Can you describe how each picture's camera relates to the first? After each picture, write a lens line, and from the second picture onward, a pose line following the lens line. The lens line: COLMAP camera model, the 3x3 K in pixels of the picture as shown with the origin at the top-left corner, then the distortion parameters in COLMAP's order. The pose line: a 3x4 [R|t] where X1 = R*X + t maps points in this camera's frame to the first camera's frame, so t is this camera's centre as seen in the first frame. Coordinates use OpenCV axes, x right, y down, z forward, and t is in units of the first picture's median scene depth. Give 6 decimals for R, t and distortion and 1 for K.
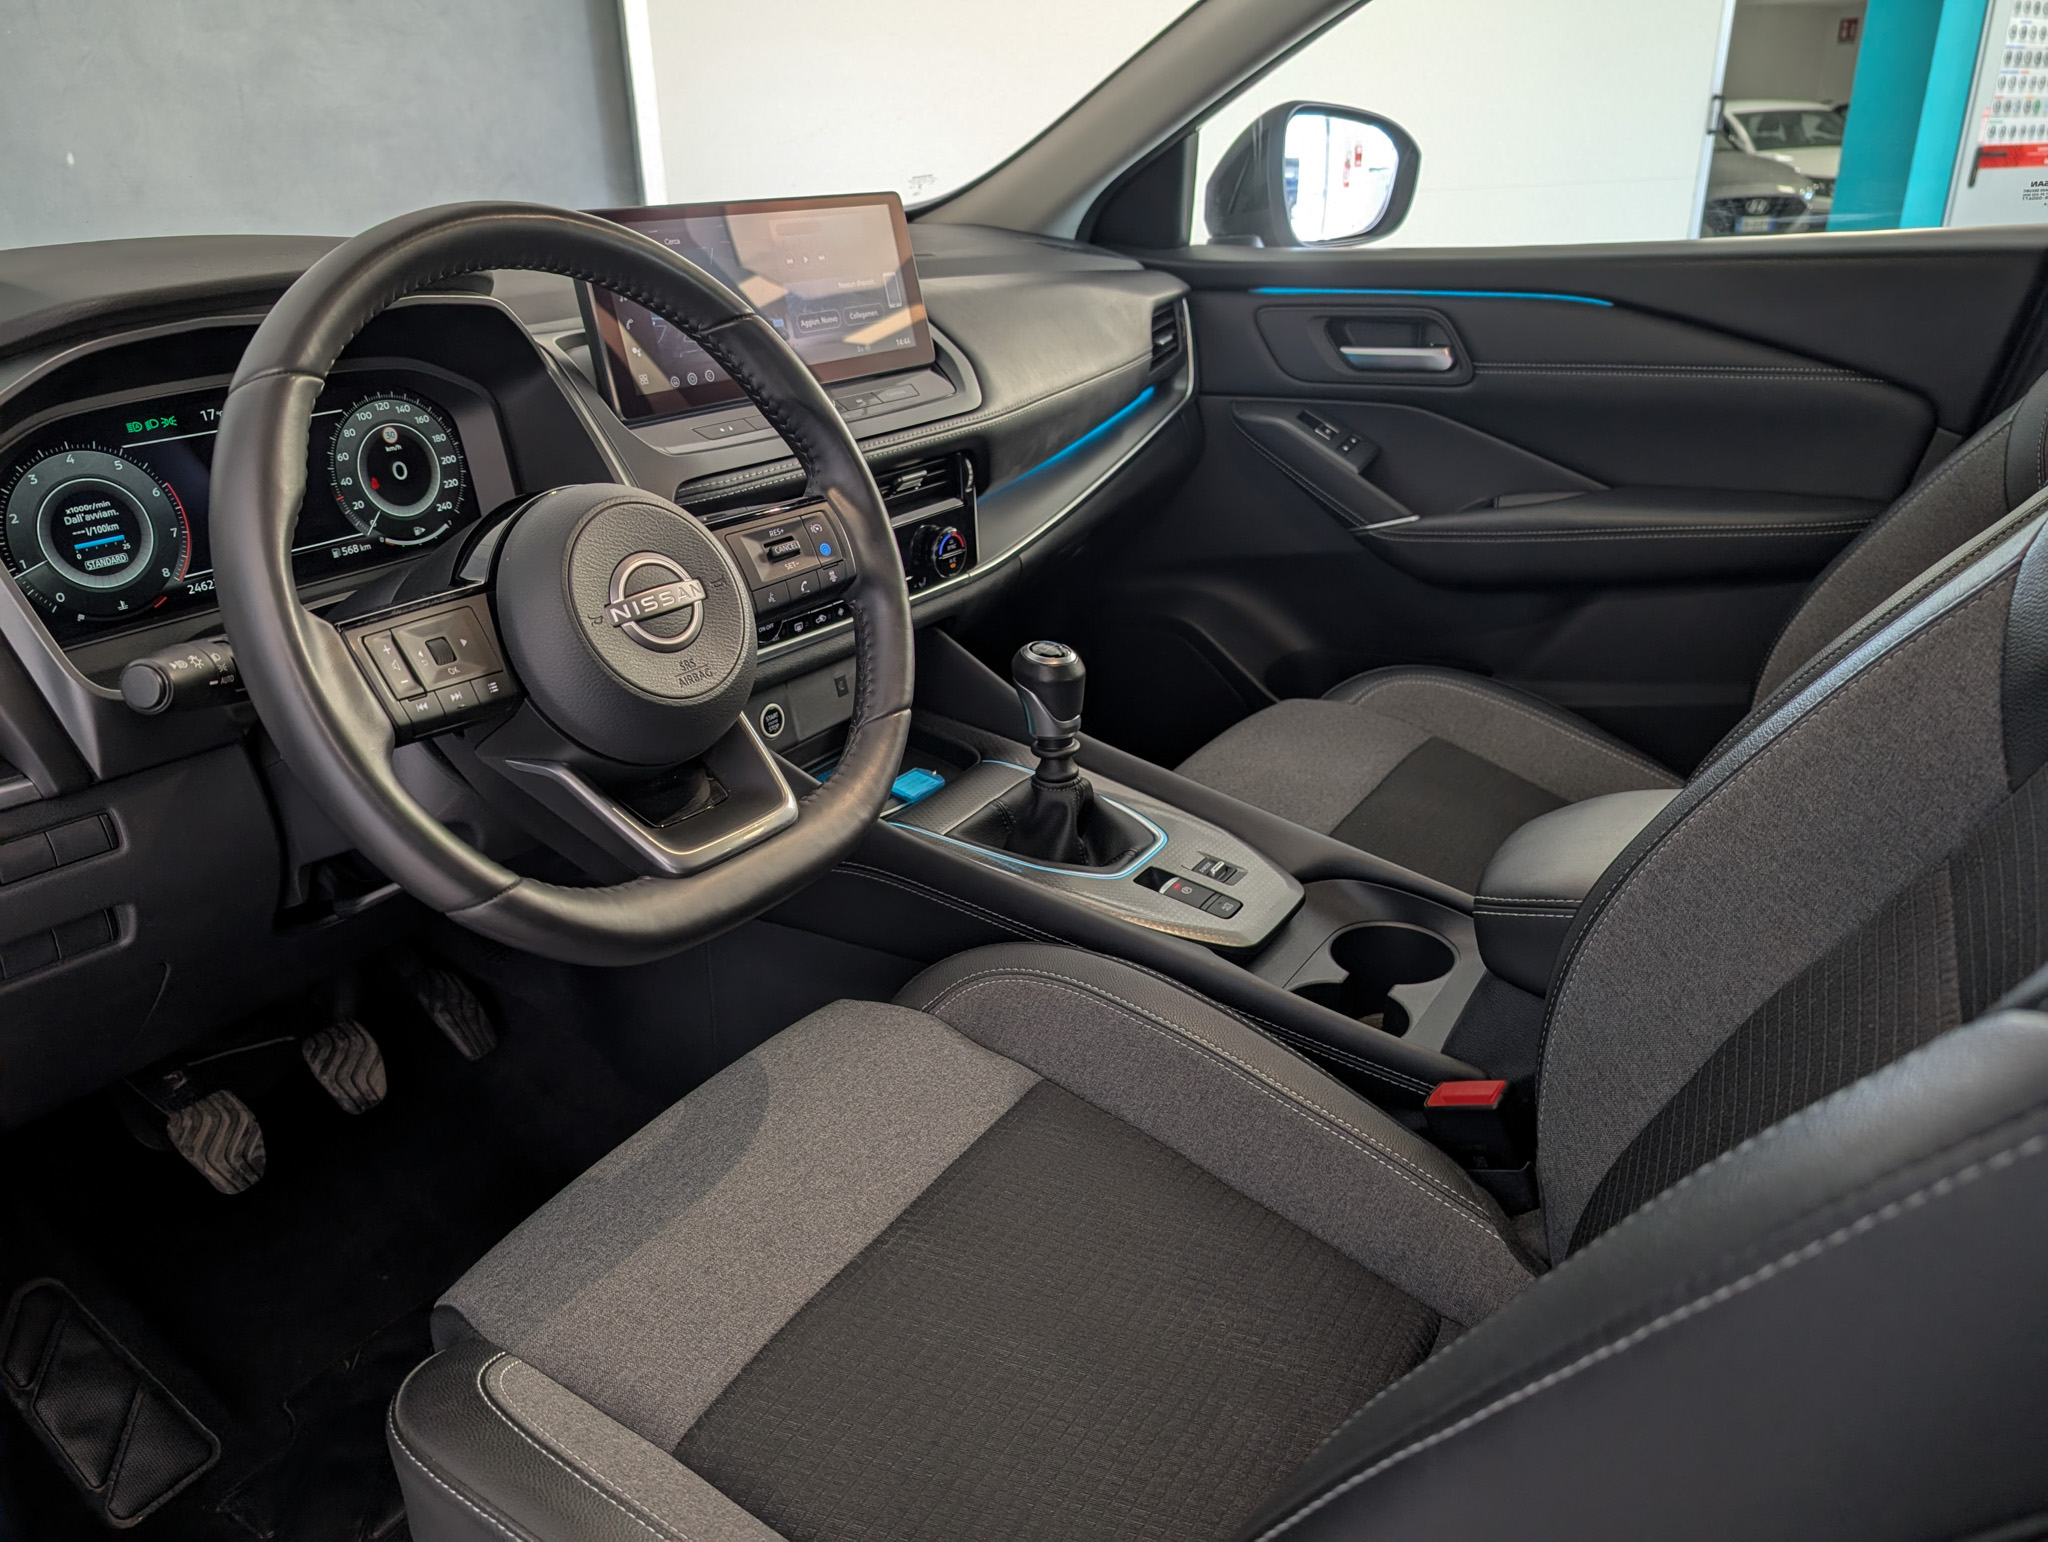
lens RADIAL K [[1461.1, 0, 1016.5], [0, 1461.1, 770.0], [0, 0, 1]] dist [-0.006742, -0.000840]
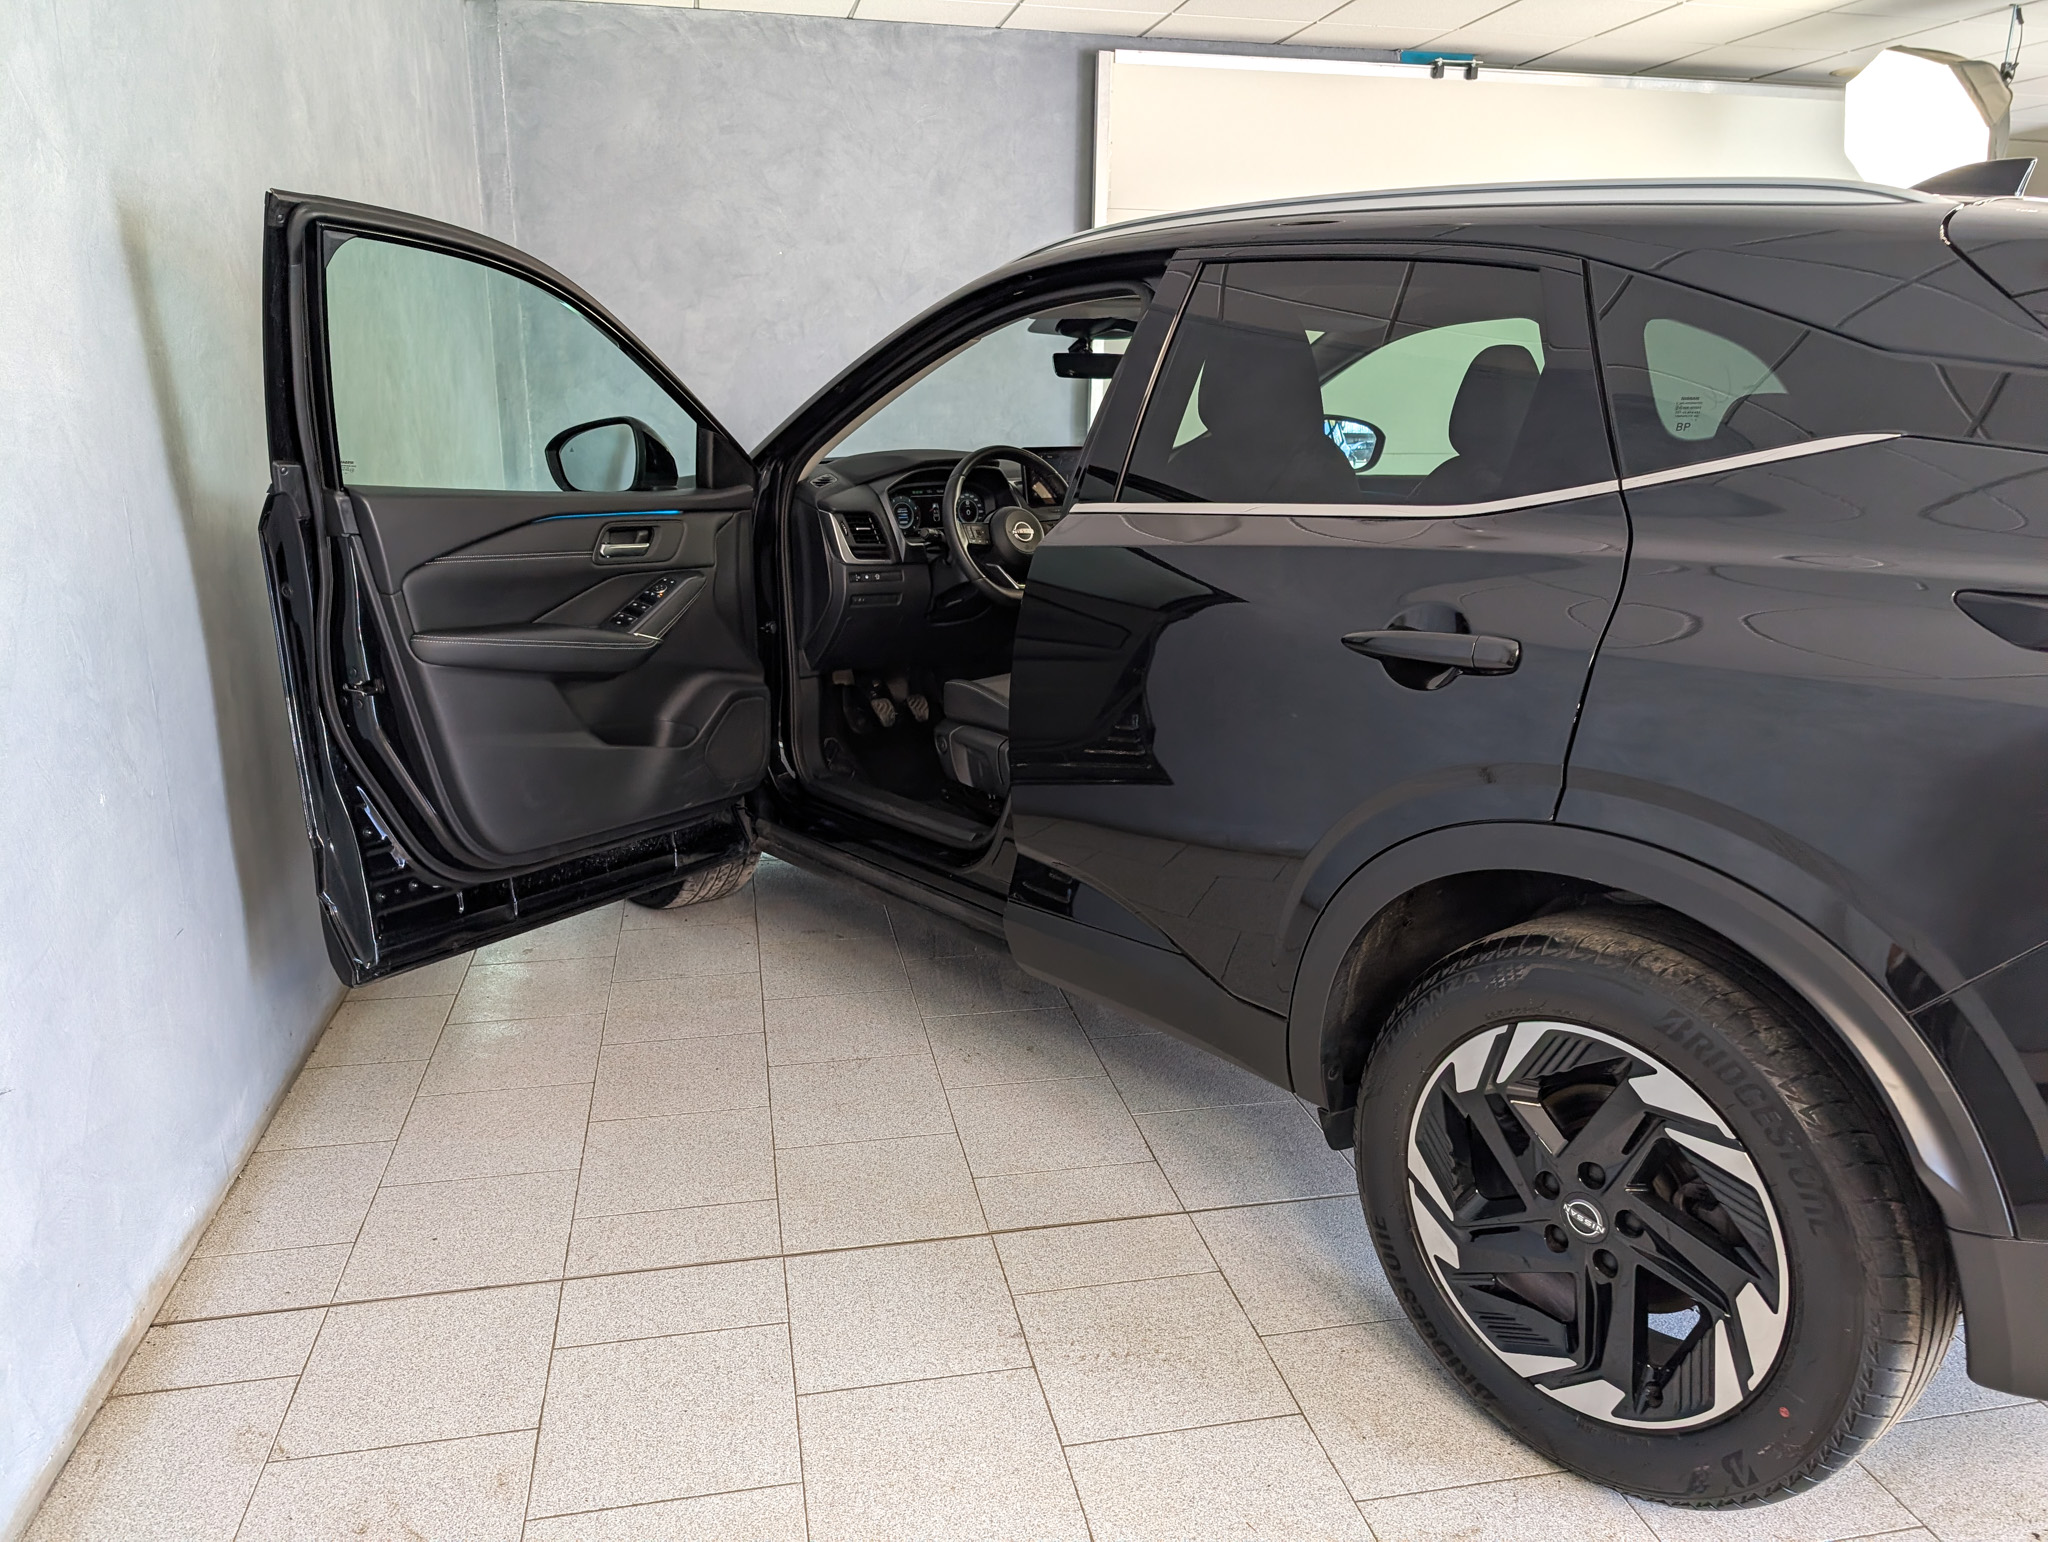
lens RADIAL K [[1560.4, 0, 1079.4], [0, 1560.4, 890.7], [0, 0, 1]] dist [-0.042728, -0.000952]
pose [[0.959530, 0.115817, -0.256689, 1.079281], [-0.137802, 0.988031, -0.069319, 1.084671], [0.245589, 0.101886, 0.964005, -2.929674]]
